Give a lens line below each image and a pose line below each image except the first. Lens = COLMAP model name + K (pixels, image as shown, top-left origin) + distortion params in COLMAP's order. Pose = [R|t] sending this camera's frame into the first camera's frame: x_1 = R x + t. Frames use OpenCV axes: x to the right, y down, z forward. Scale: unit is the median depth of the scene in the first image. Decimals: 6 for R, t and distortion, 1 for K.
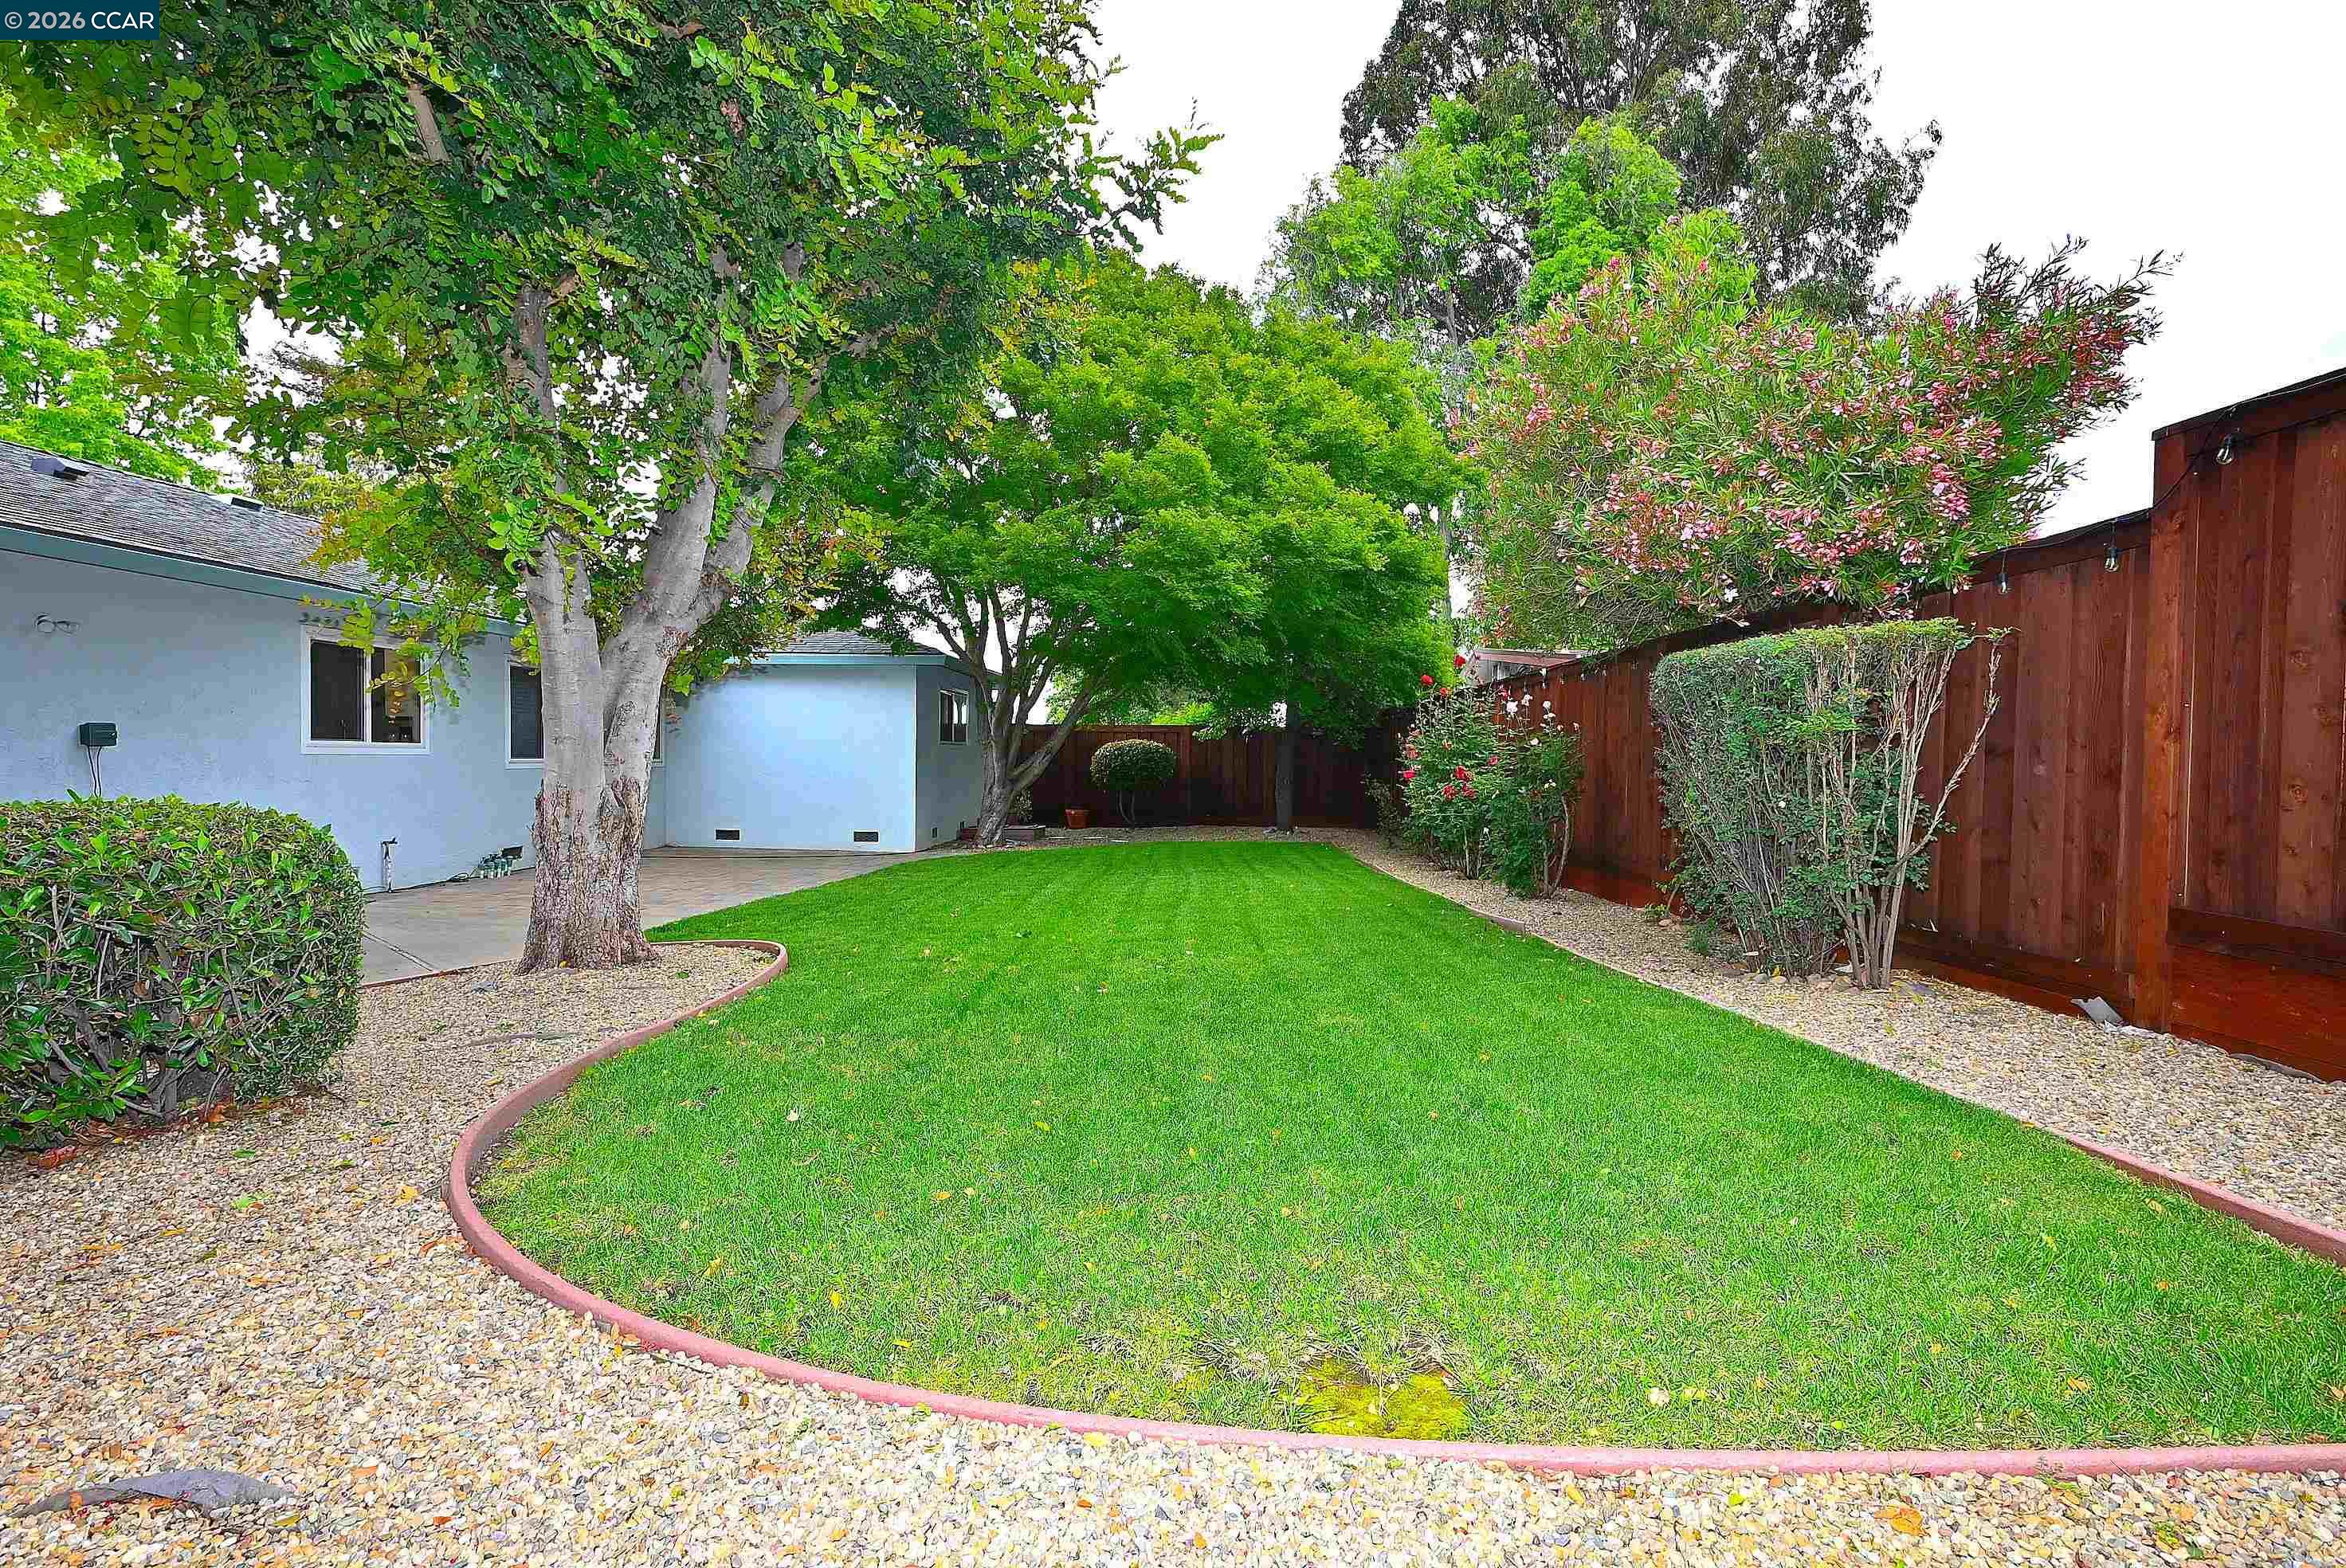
lens RADIAL K [[1159.3, 0, 1173.0], [0, 1159.3, 784.0], [0, 0, 1]] dist [-0.000319, 0.000611]
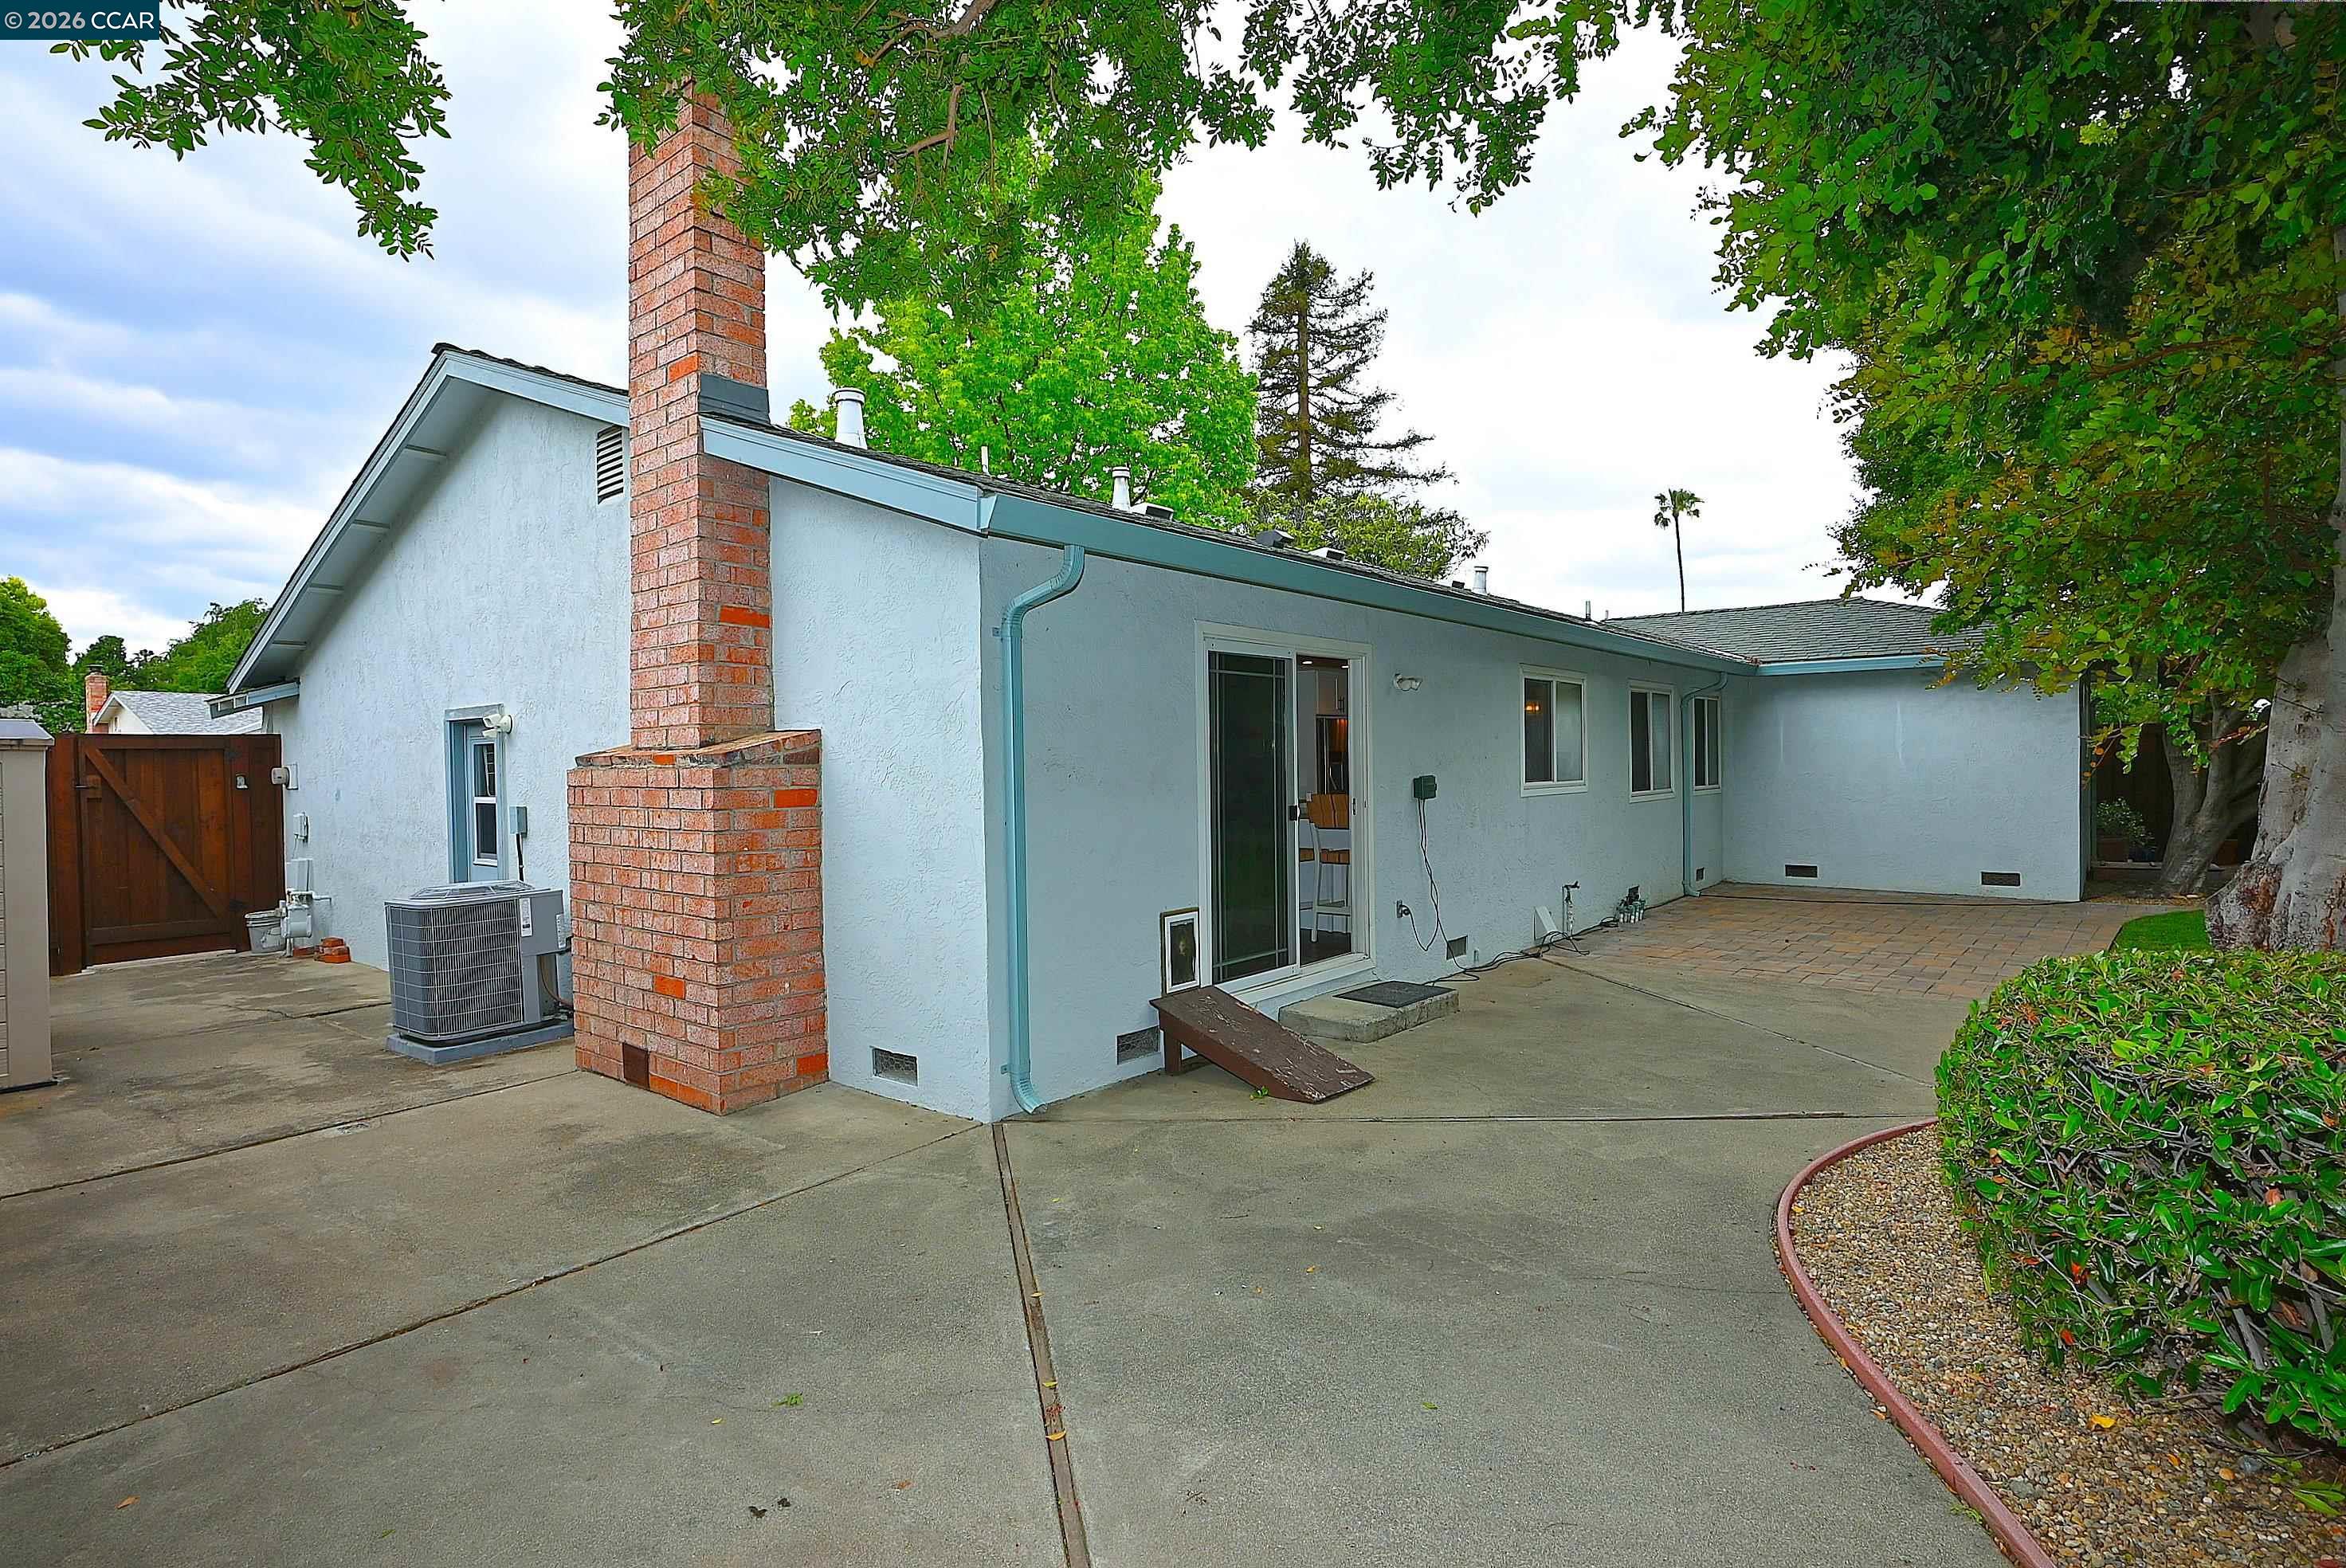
lens RADIAL K [[1181.6, 0, 1173.0], [0, 1181.6, 784.0], [0, 0, 1]] dist [0.001578, 0.000311]
pose [[0.811853, -0.013741, -0.583701, -0.363090], [0.012197, 0.999904, -0.006575, -0.030317], [0.583735, -0.001781, 0.811942, 0.025489]]
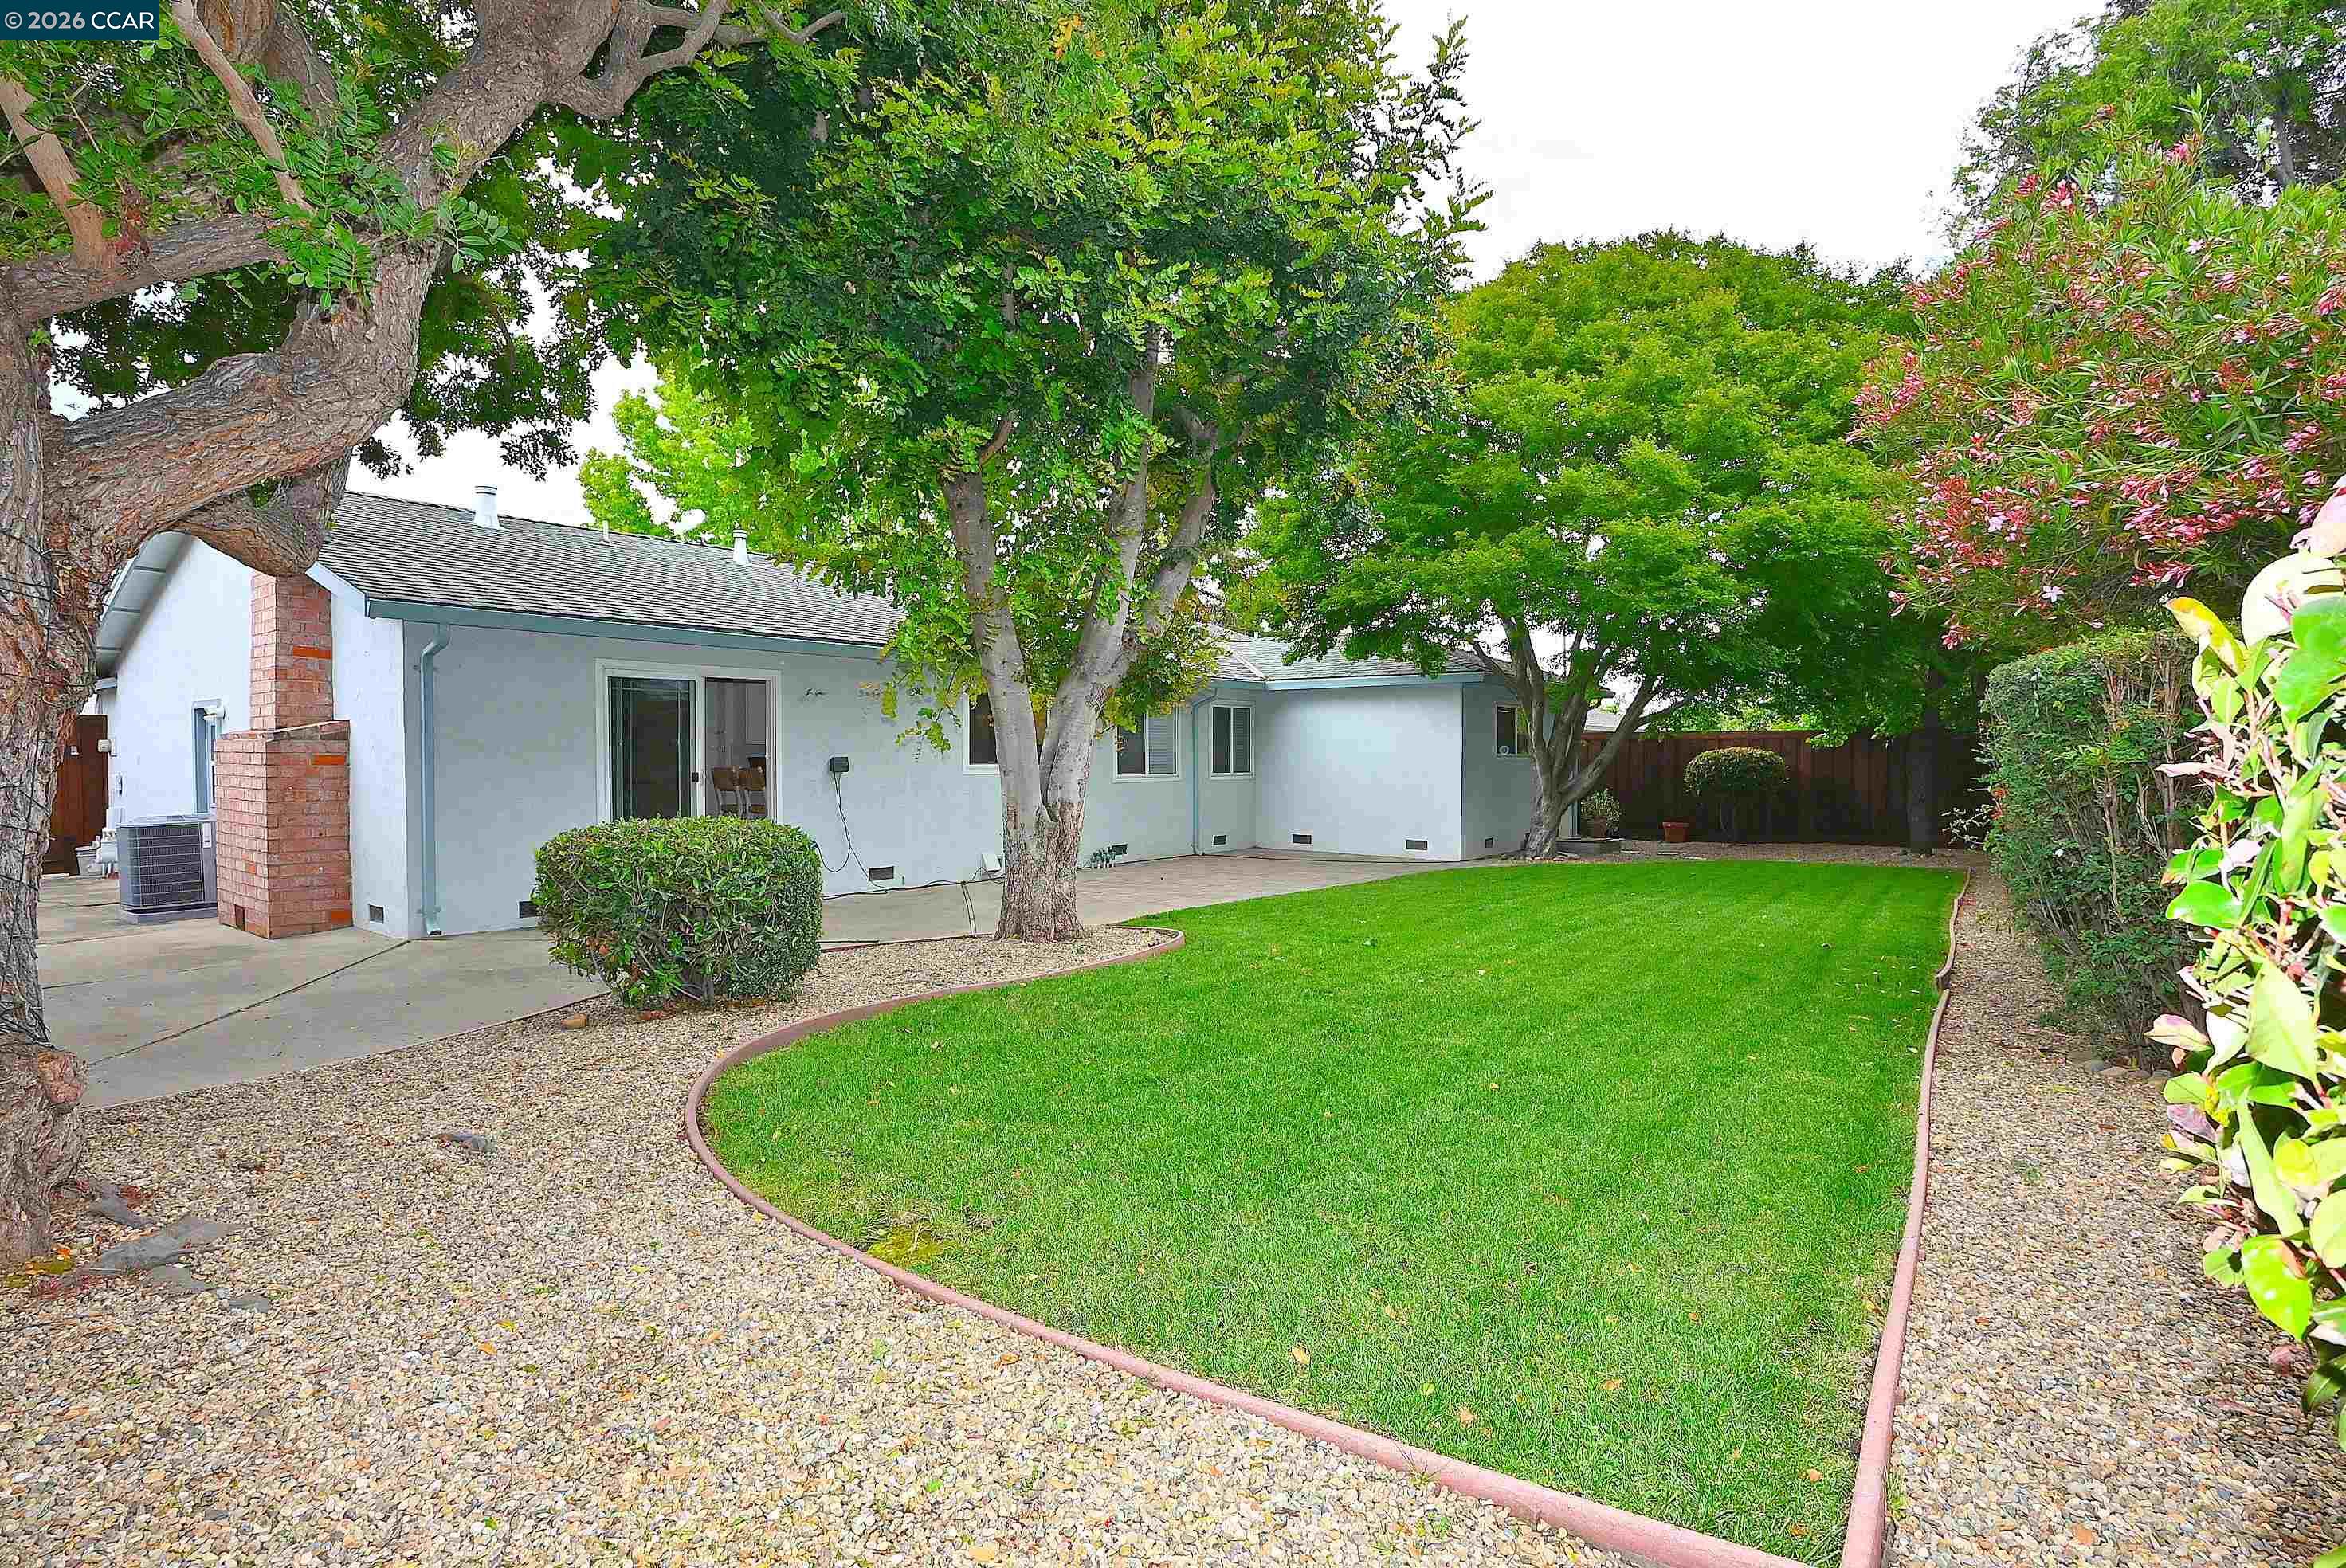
lens RADIAL K [[1159.3, 0, 1173.0], [0, 1159.3, 784.0], [0, 0, 1]] dist [-0.000319, 0.000611]
pose [[0.826214, 0.002576, -0.563350, 0.219158], [-0.003720, 0.999993, -0.000882, -0.012938], [0.563344, 0.002825, 0.826218, -0.013712]]
